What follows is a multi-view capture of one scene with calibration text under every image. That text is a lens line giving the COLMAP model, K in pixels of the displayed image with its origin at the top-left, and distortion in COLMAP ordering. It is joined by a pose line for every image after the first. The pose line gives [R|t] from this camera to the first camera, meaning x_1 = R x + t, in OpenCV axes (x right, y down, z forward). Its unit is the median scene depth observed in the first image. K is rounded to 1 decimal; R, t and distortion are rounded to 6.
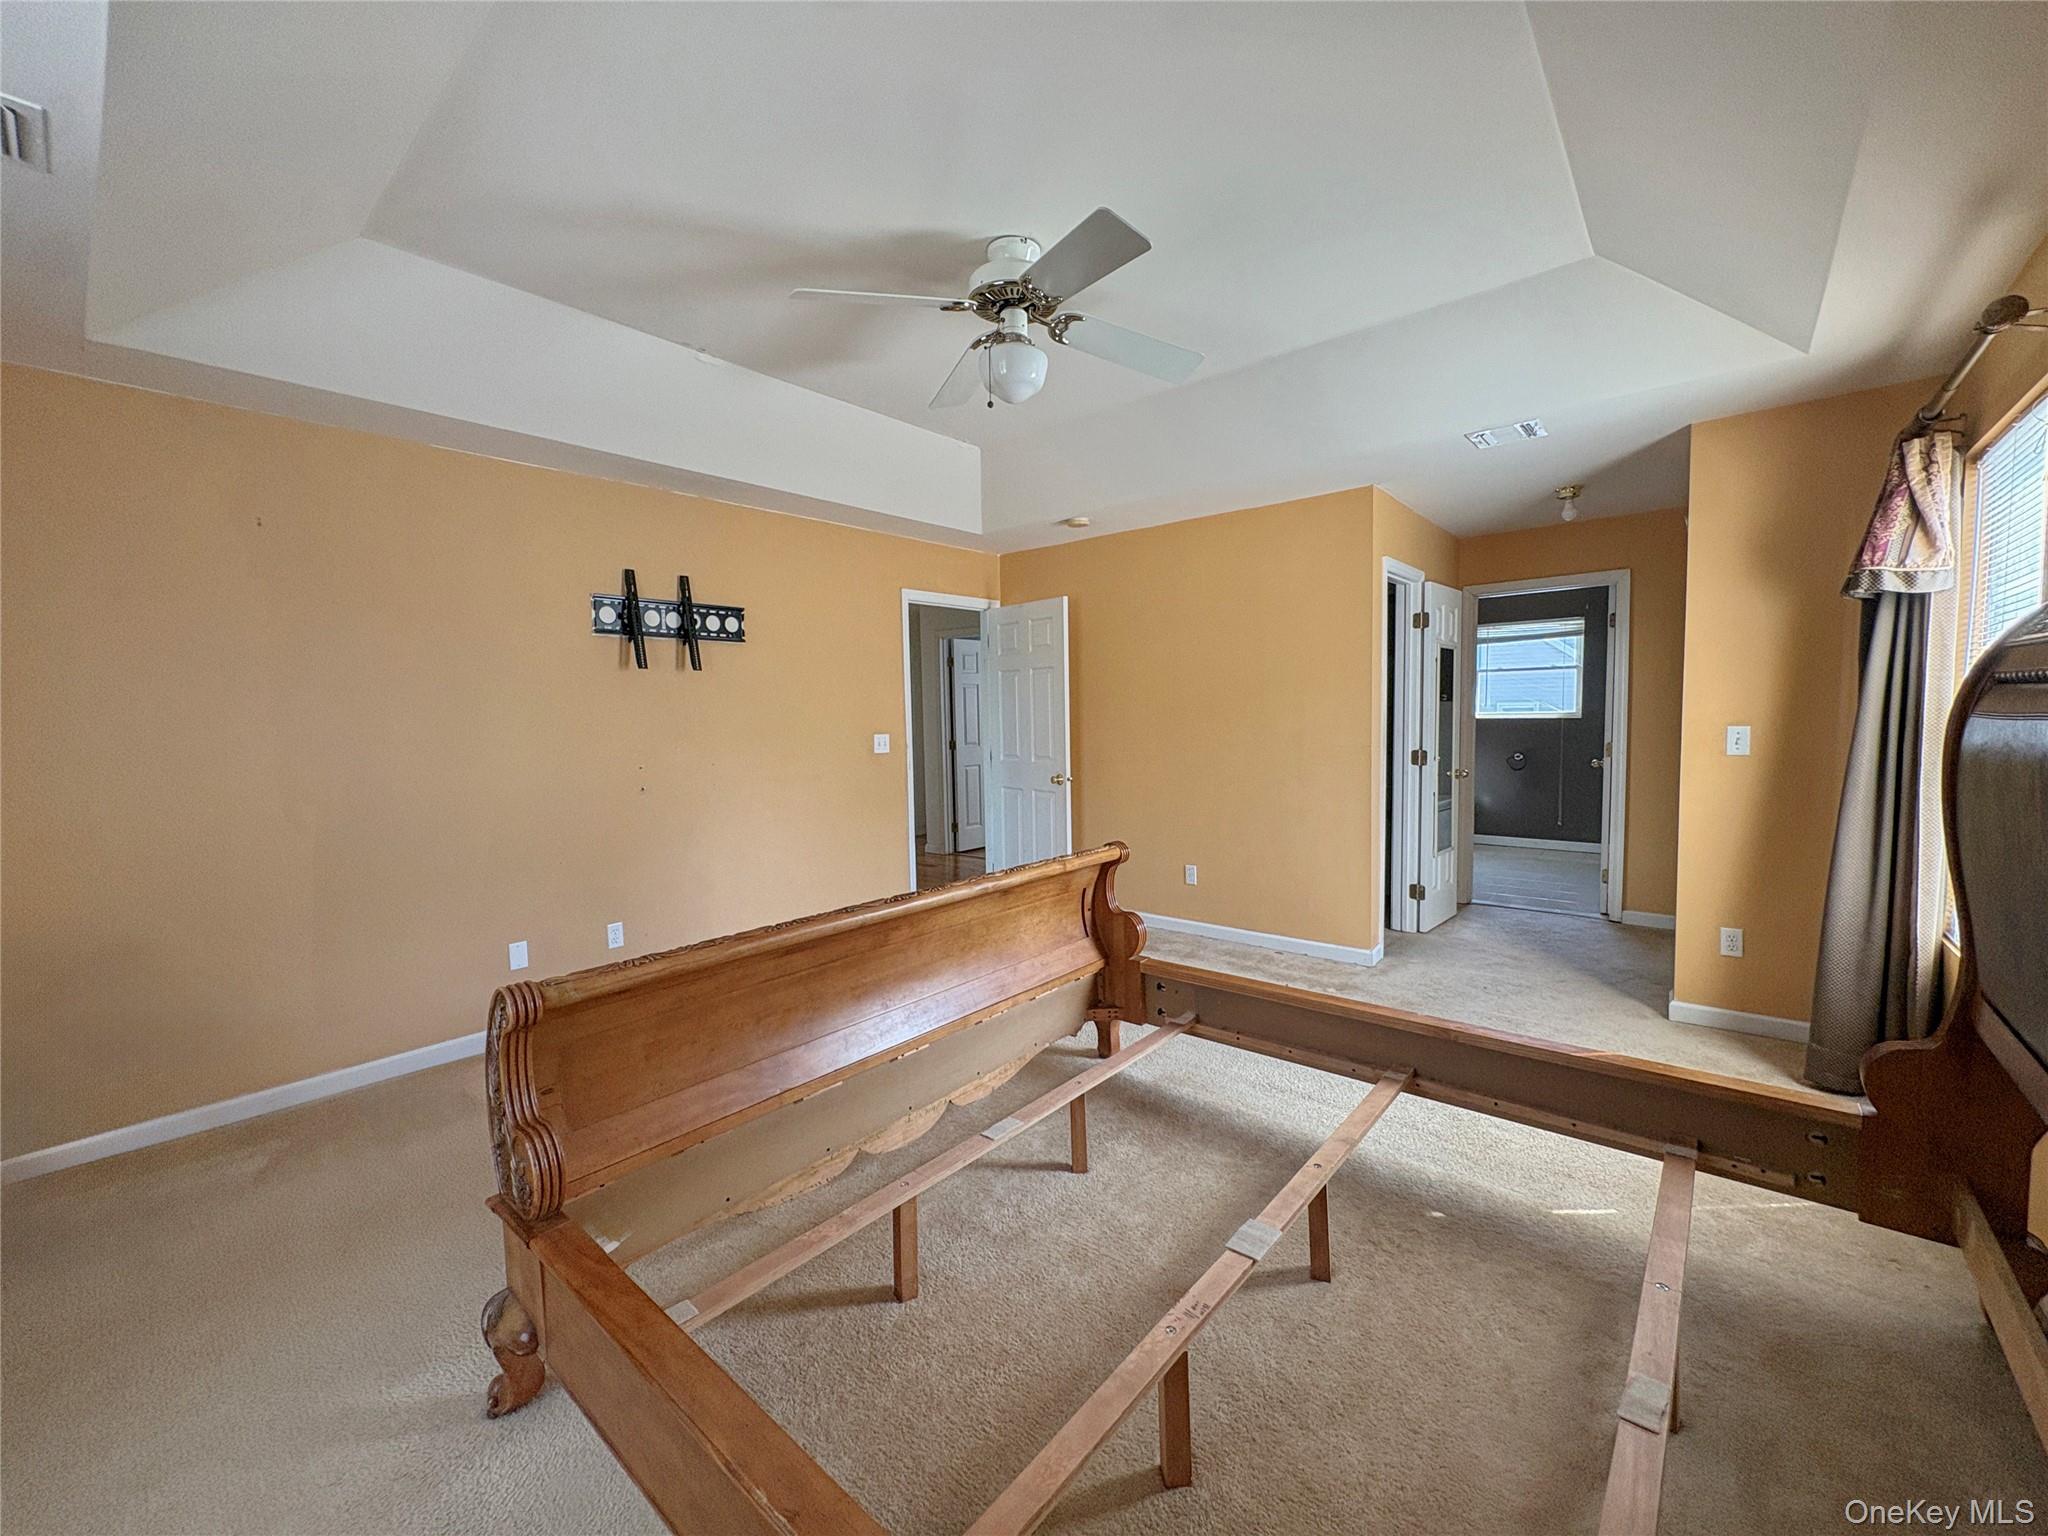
lens RADIAL K [[814.6, 0, 1022.4], [0, 814.6, 765.5], [0, 0, 1]] dist [0.000322, 0.000638]
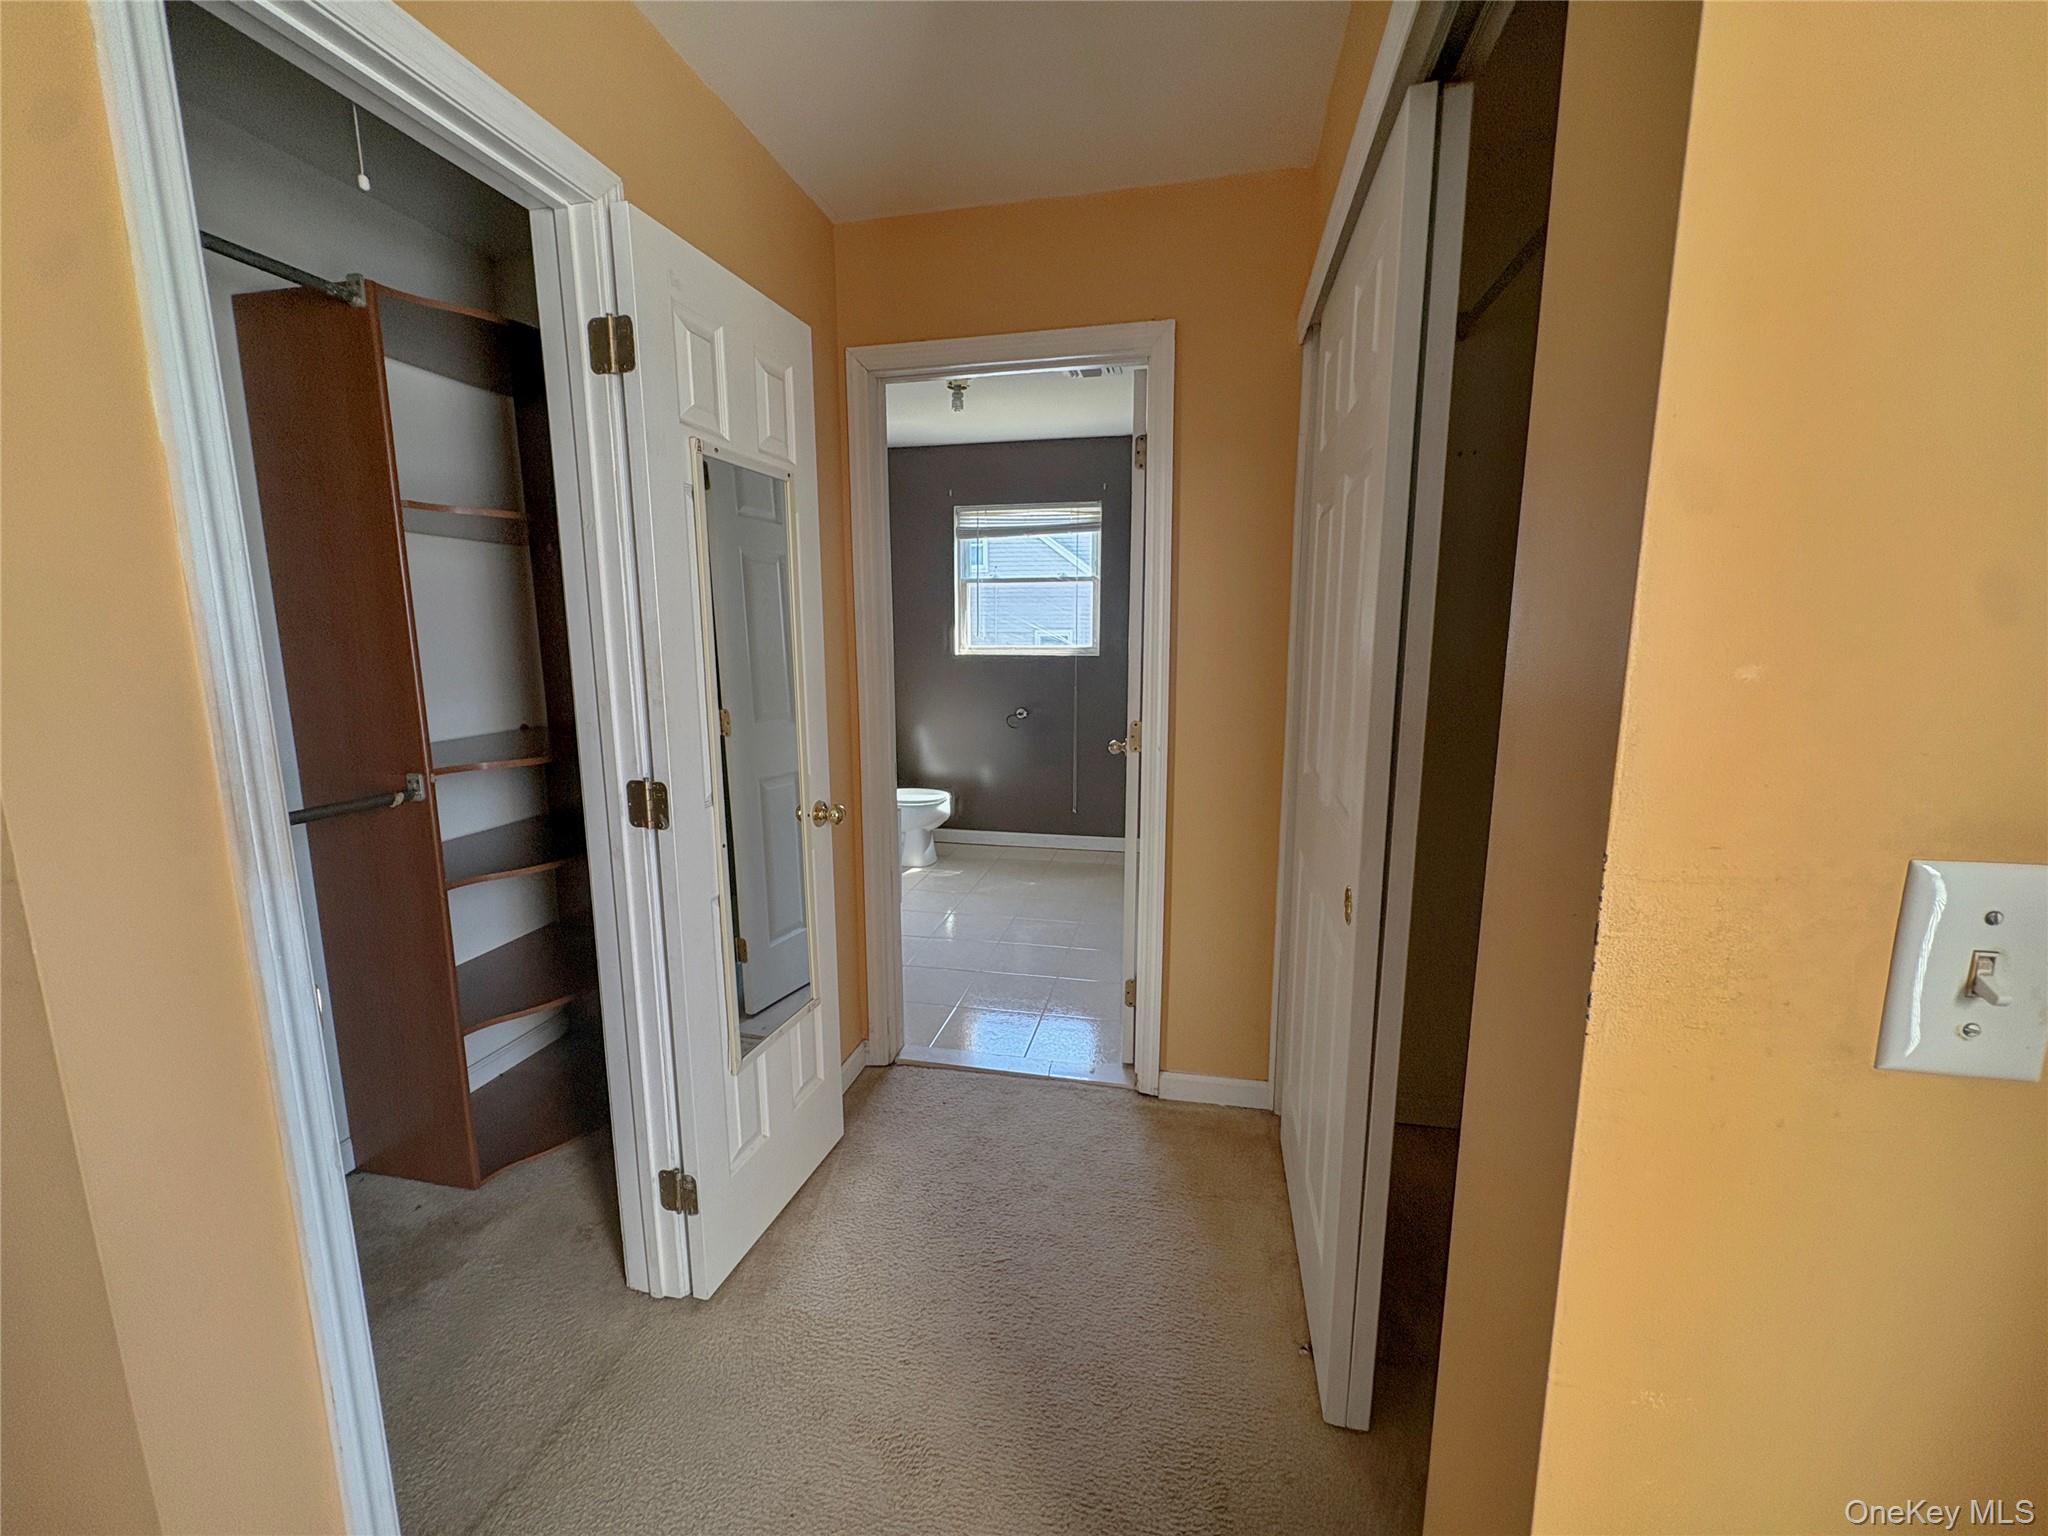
lens RADIAL K [[814.6, 0, 1022.4], [0, 814.6, 765.5], [0, 0, 1]] dist [0.000322, 0.000638]
pose [[0.879695, -0.060961, 0.471615, 0.313799], [0.016954, 0.995139, 0.097007, -0.034986], [-0.475237, -0.077340, 0.876452, 0.441067]]
